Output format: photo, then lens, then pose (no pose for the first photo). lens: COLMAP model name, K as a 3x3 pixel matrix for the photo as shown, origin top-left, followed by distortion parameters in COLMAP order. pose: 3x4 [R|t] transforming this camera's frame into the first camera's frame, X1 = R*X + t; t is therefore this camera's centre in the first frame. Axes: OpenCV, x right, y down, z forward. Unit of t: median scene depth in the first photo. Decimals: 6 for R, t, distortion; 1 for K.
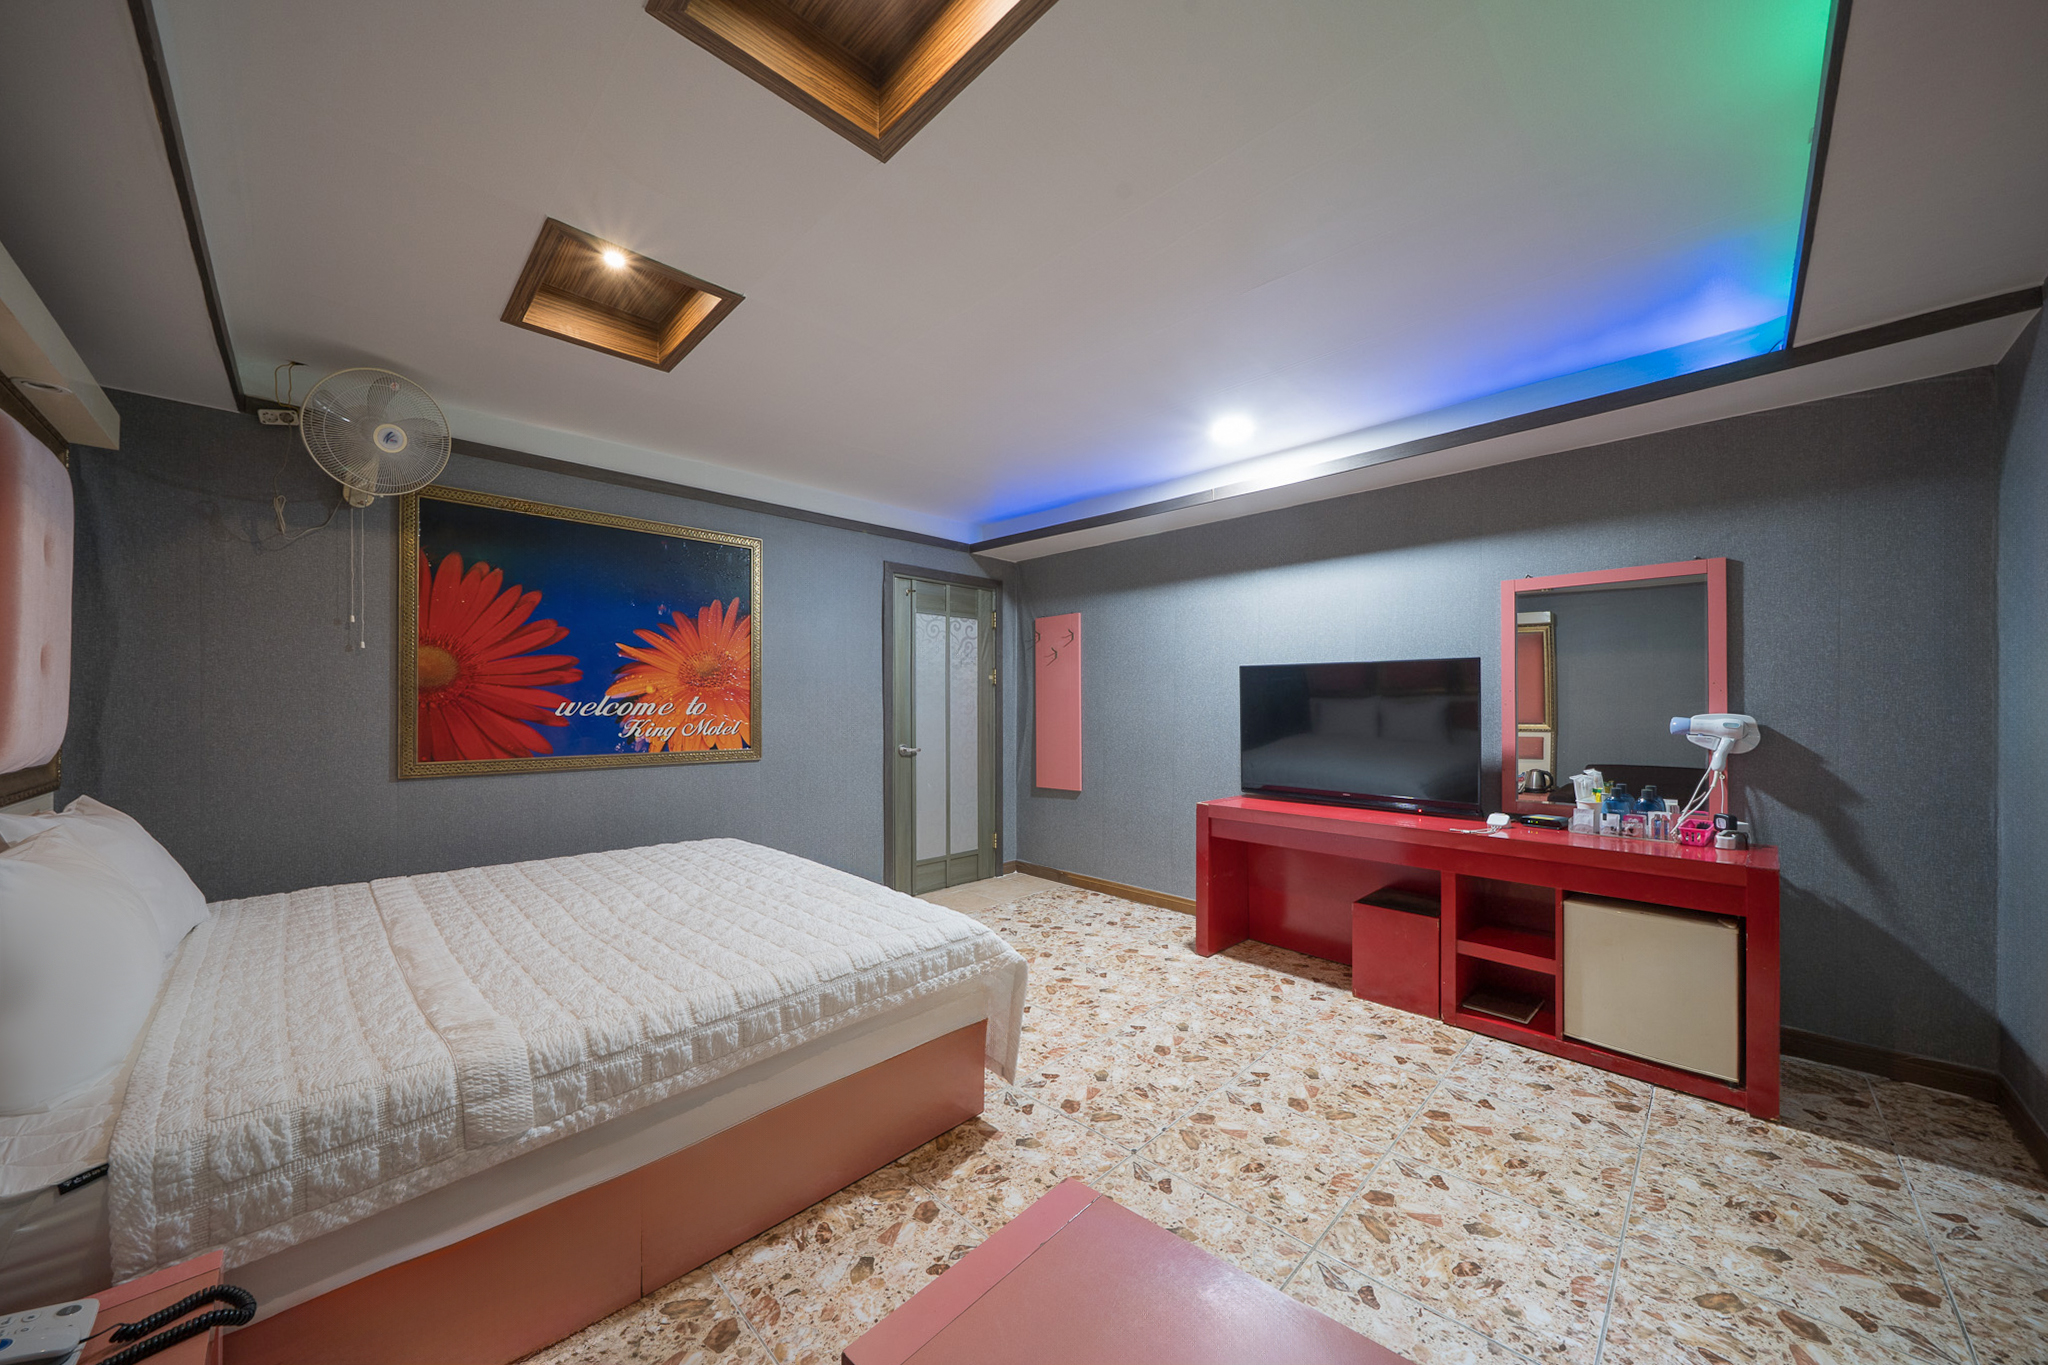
lens RADIAL K [[708.6, 0, 1034.4], [0, 708.6, 690.5], [0, 0, 1]] dist [-0.002584, 0.000019]
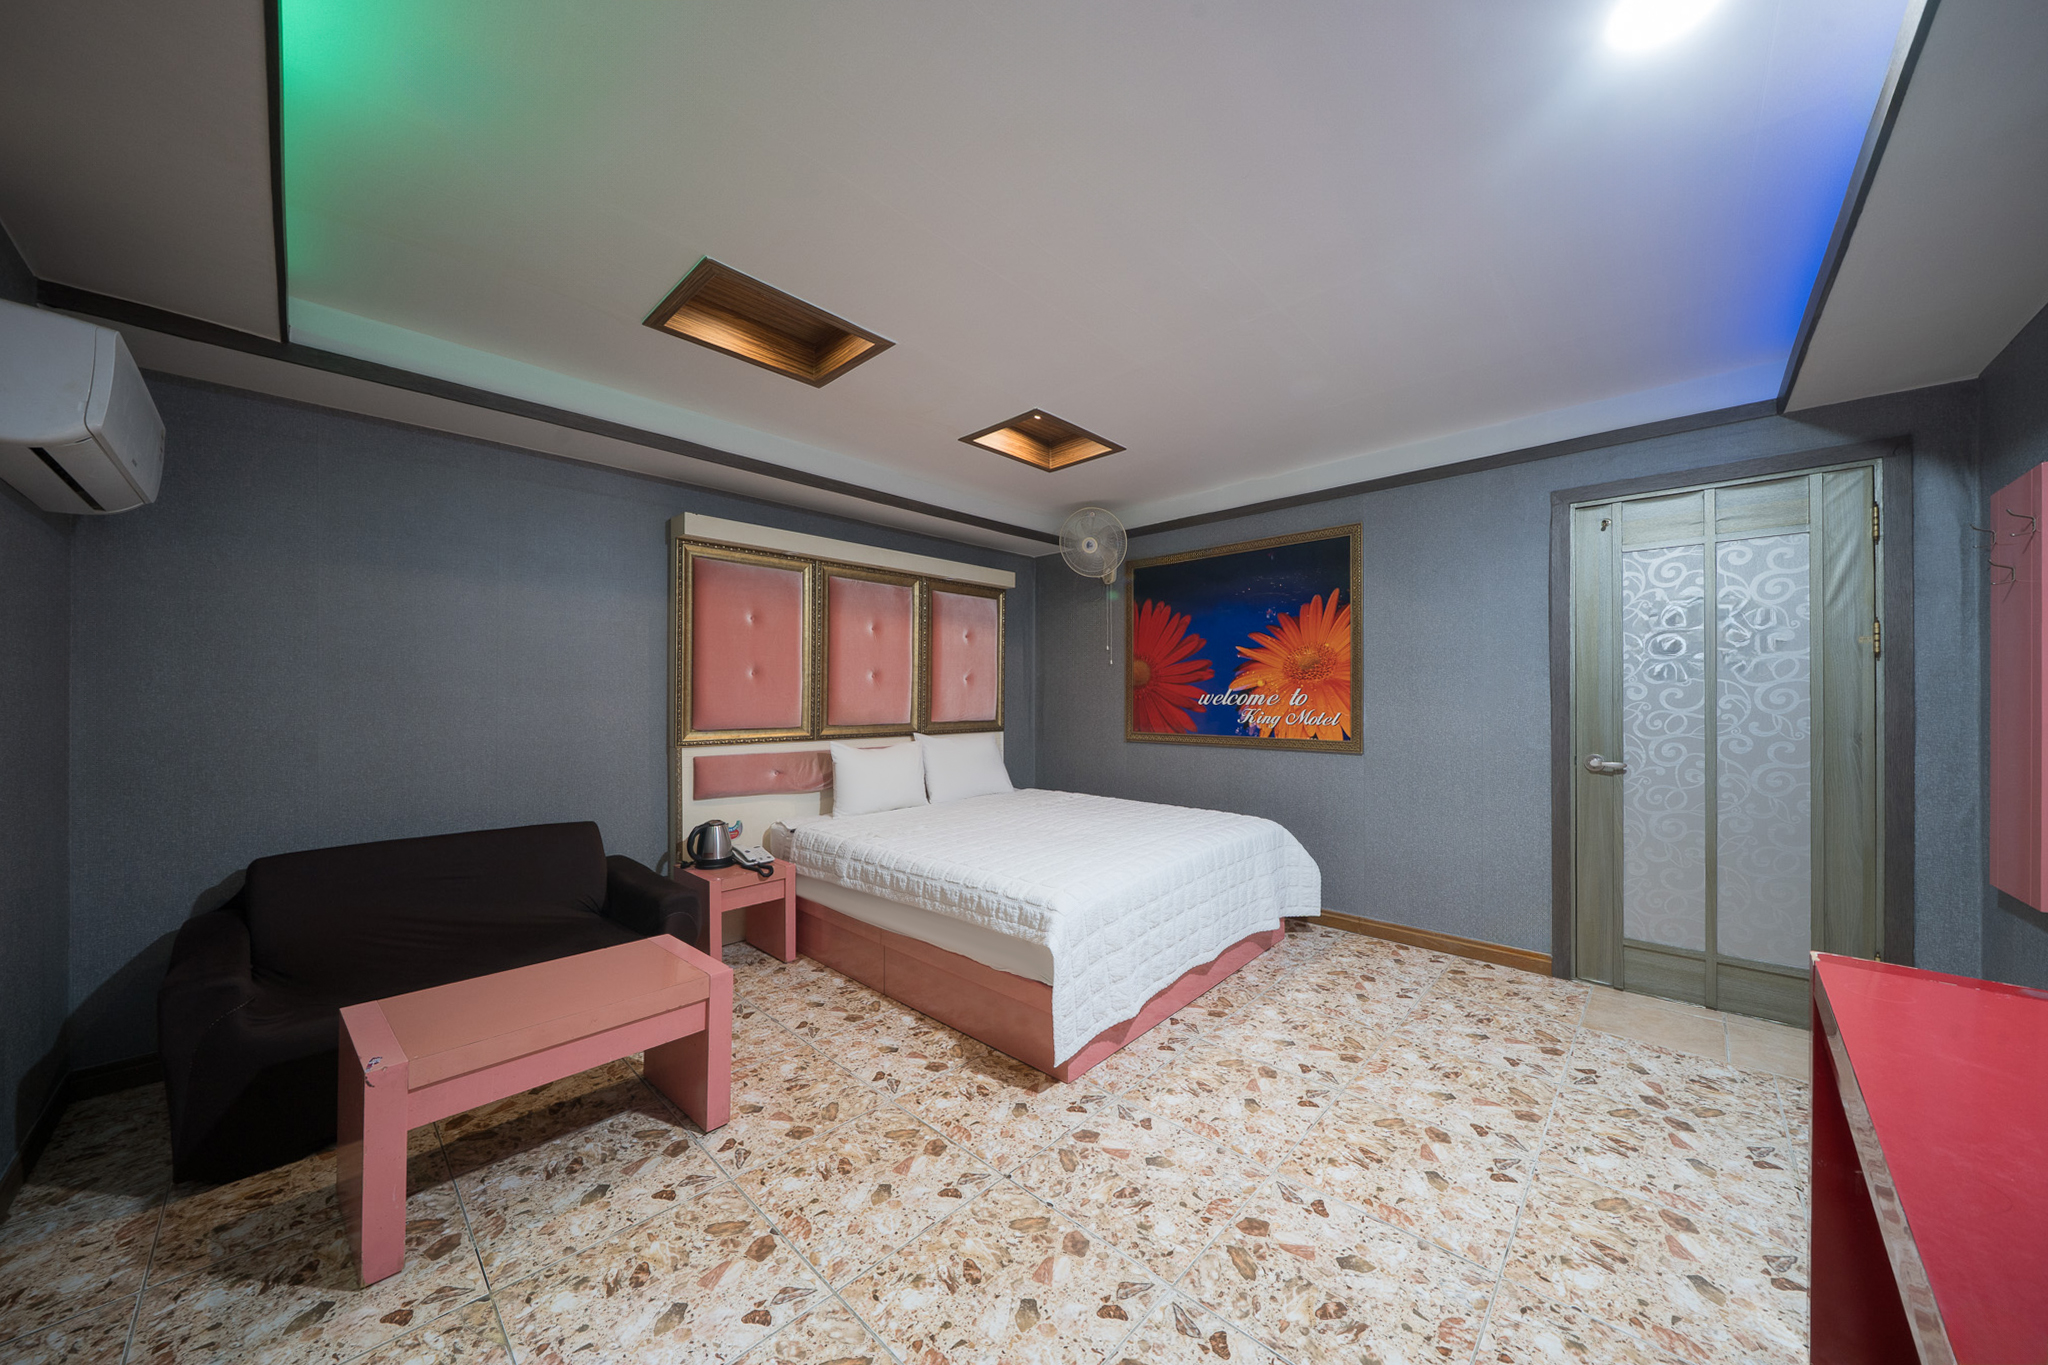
lens RADIAL K [[708.6, 0, 1030.4], [0, 708.6, 699.5], [0, 0, 1]] dist [-0.002584, 0.000019]
pose [[0.020203, 0.002670, -0.999792, 0.711528], [0.019807, 0.999799, 0.003070, 0.016429], [0.999600, -0.019865, 0.020146, 0.684629]]
